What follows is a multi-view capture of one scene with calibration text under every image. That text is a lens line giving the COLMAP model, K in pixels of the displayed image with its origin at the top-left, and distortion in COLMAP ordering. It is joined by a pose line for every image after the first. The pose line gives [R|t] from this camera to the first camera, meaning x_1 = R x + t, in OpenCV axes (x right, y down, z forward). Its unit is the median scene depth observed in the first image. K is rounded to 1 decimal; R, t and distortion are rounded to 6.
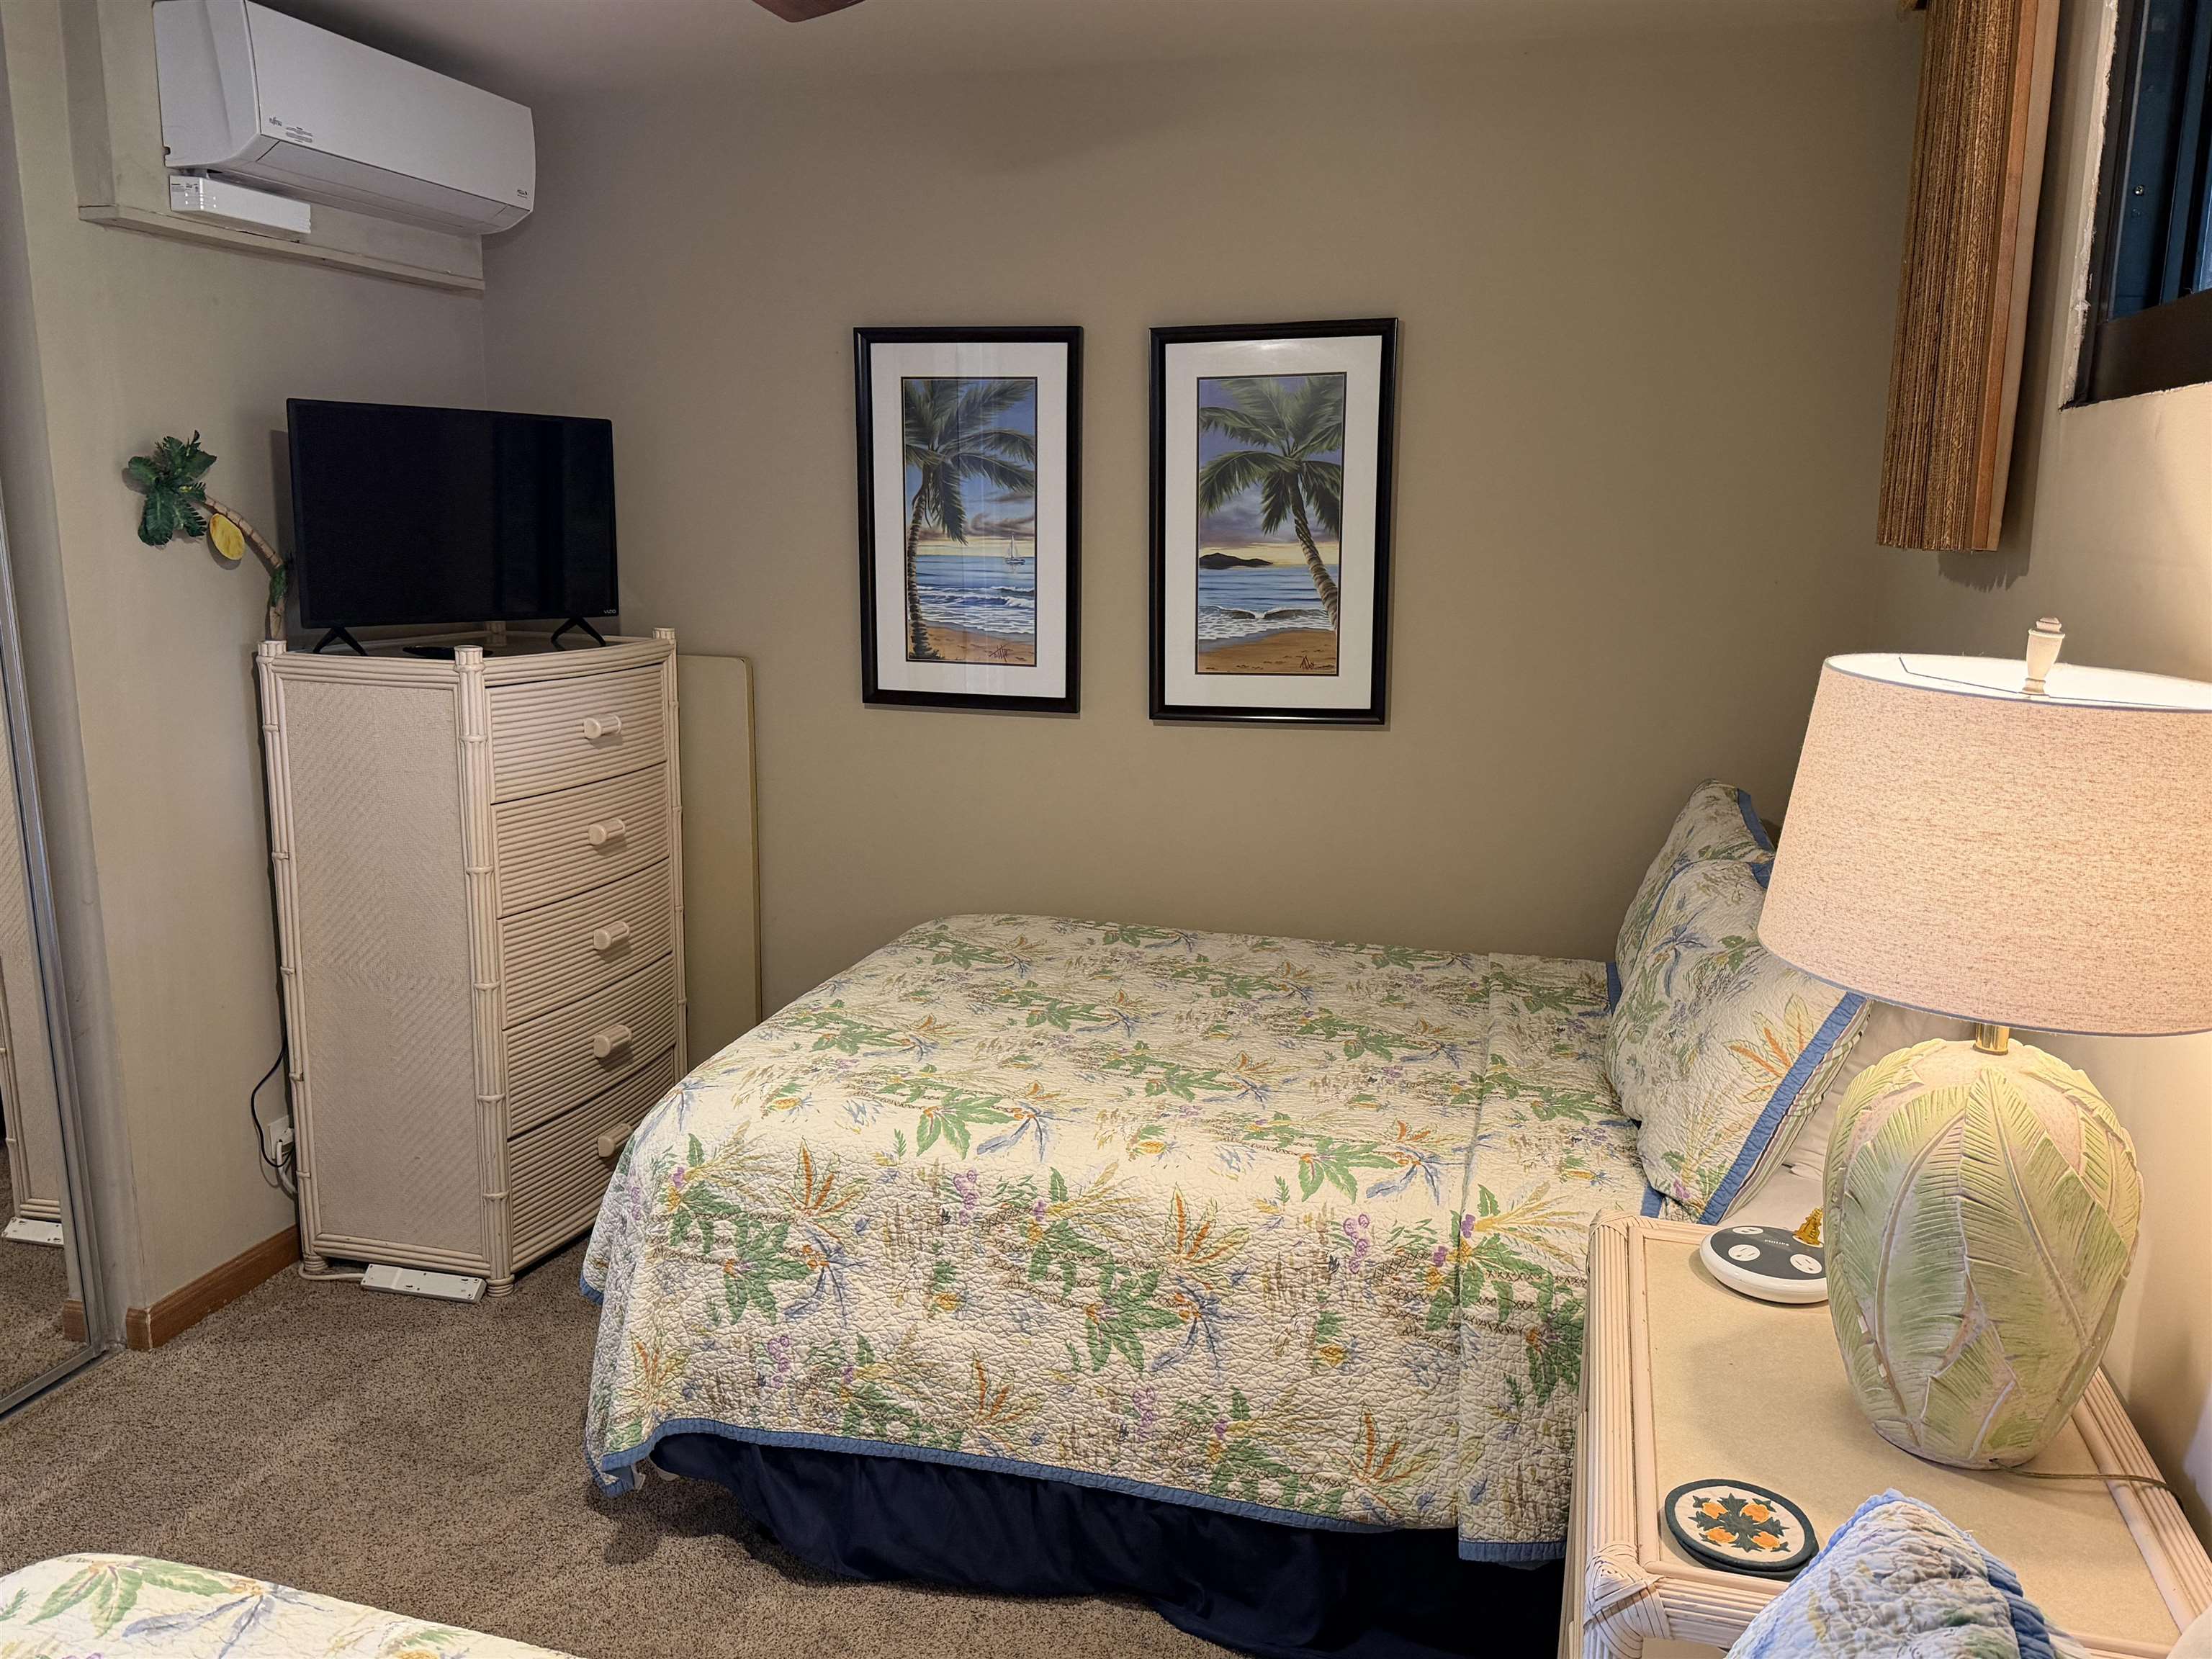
lens RADIAL K [[1695.6, 0, 1109.1], [0, 1695.6, 837.1], [0, 0, 1]] dist [0.060604, -0.076502]
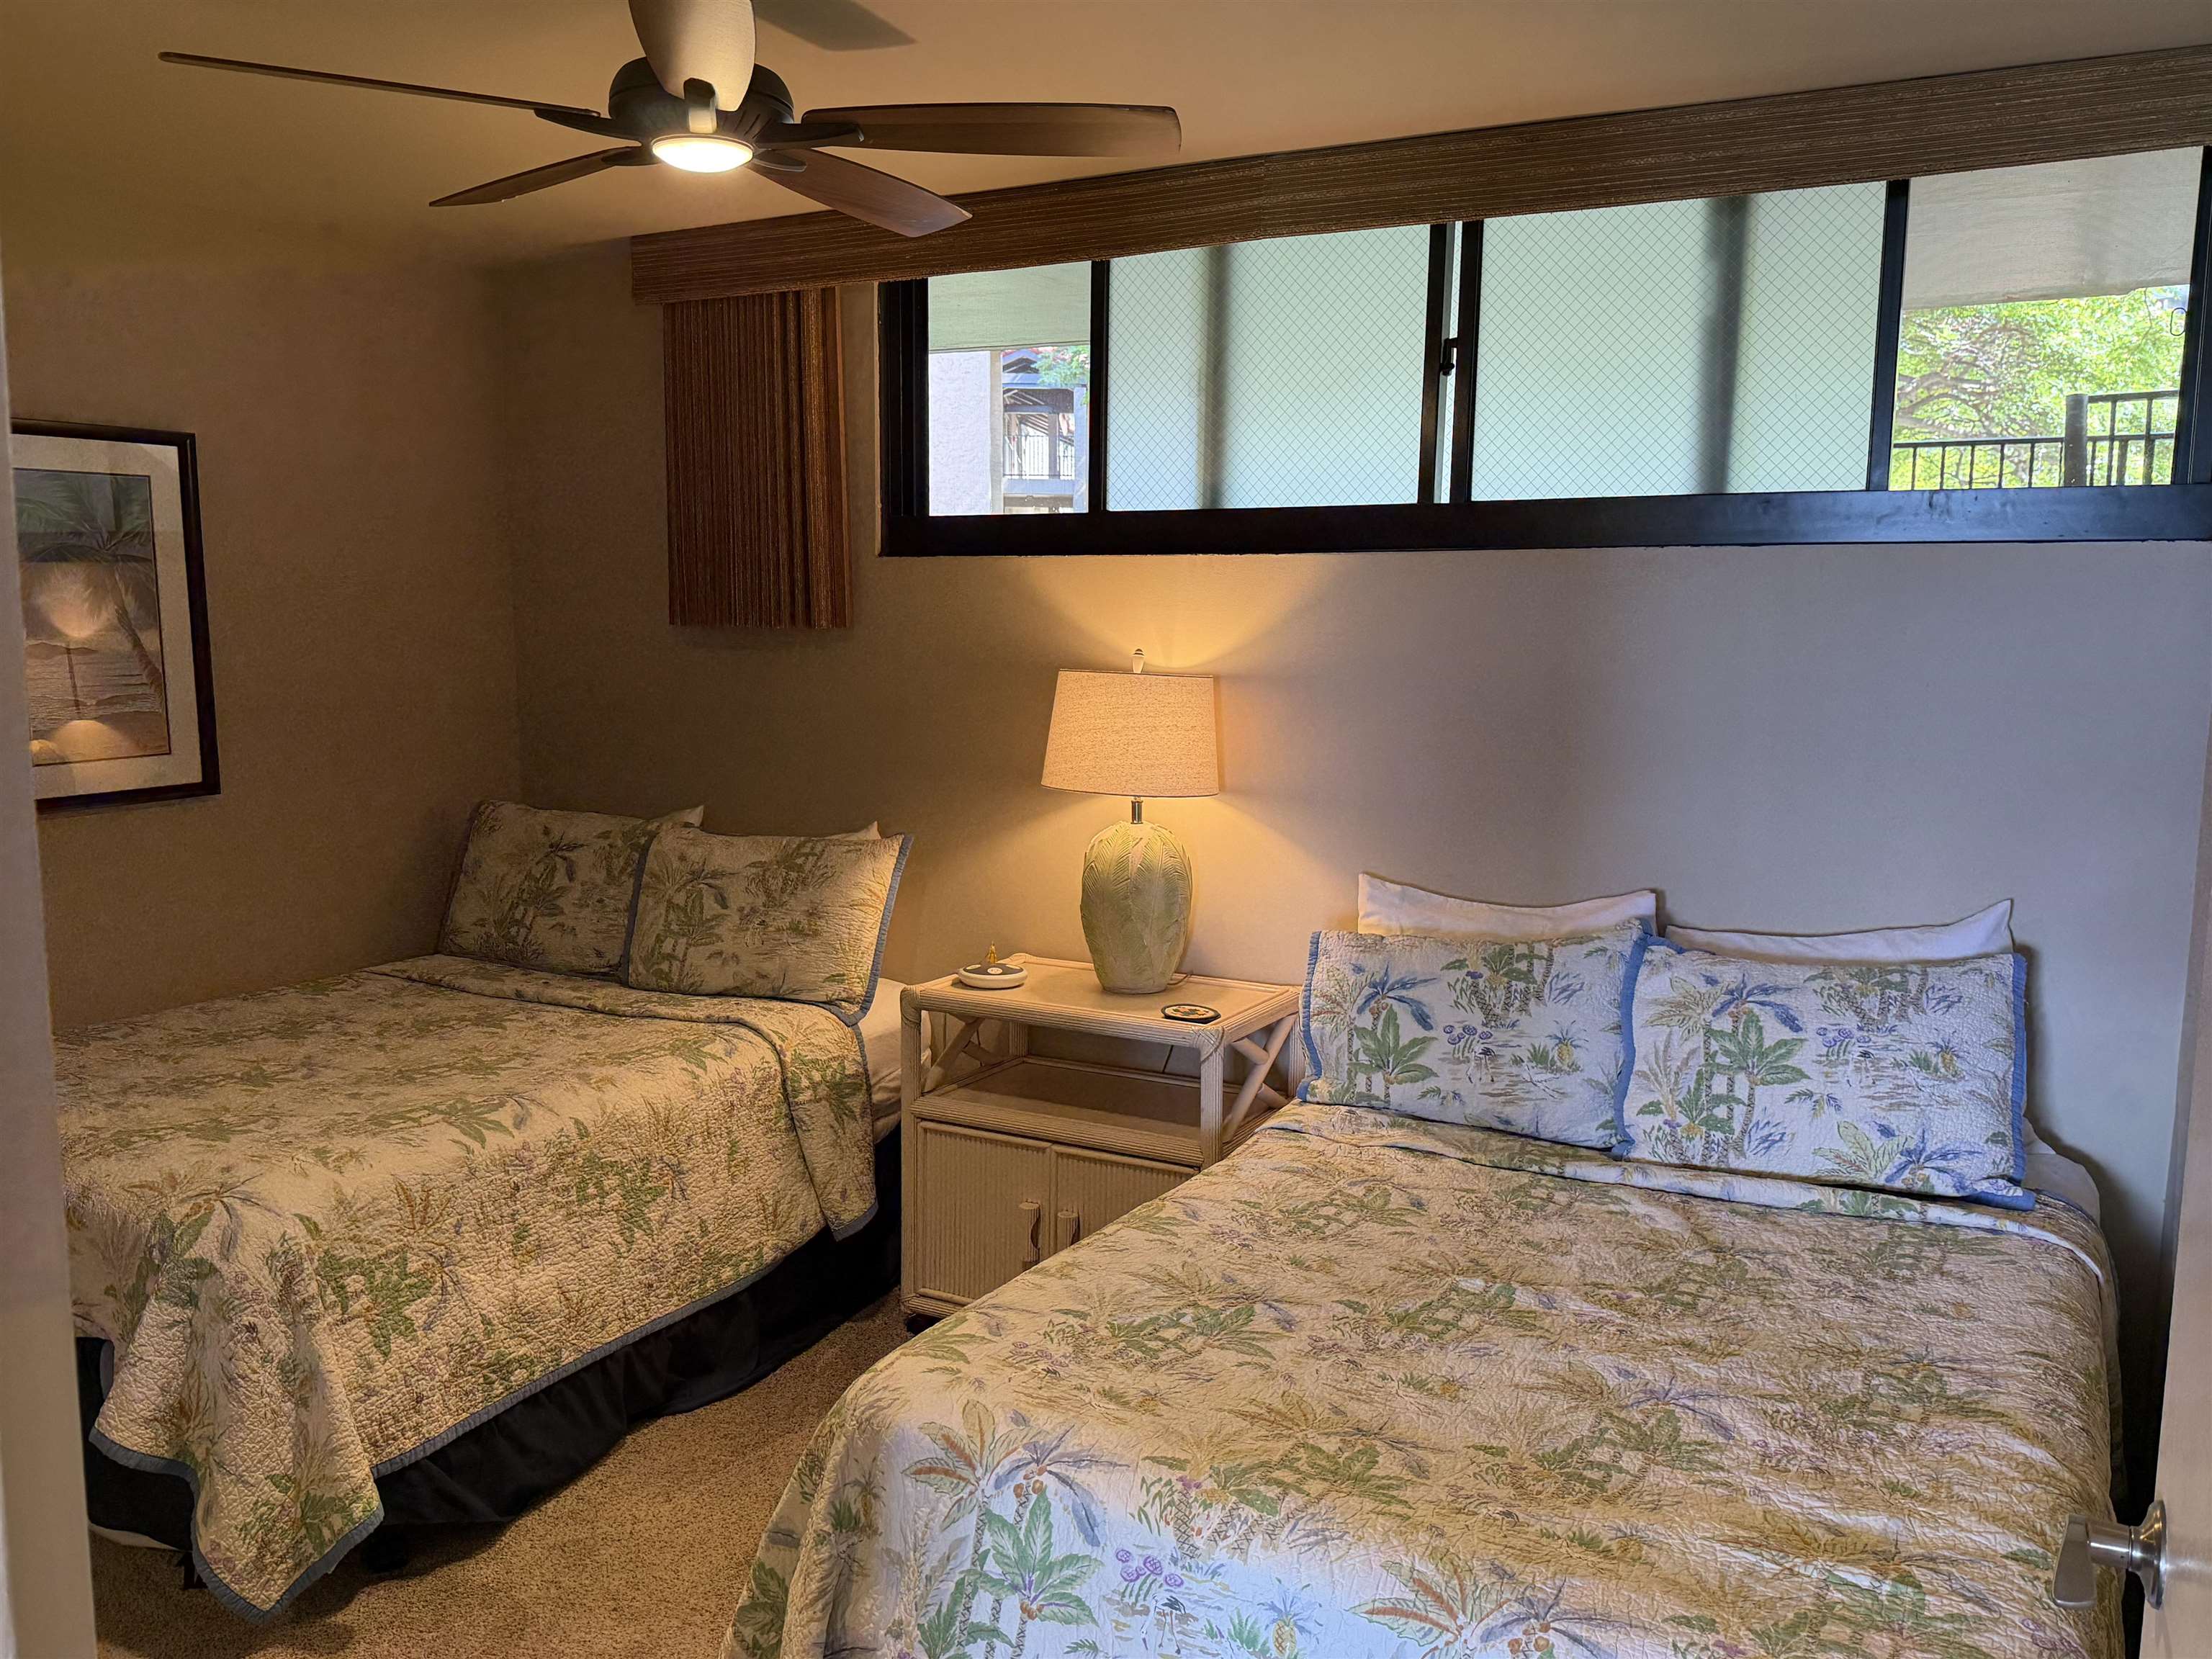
lens RADIAL K [[1695.6, 0, 1112.1], [0, 1695.6, 830.0], [0, 0, 1]] dist [0.060604, -0.076502]
pose [[0.236718, -0.131444, 0.962646, -1.125001], [0.177615, 0.979964, 0.090132, -0.059341], [-0.955205, 0.149644, 0.255322, 0.245703]]
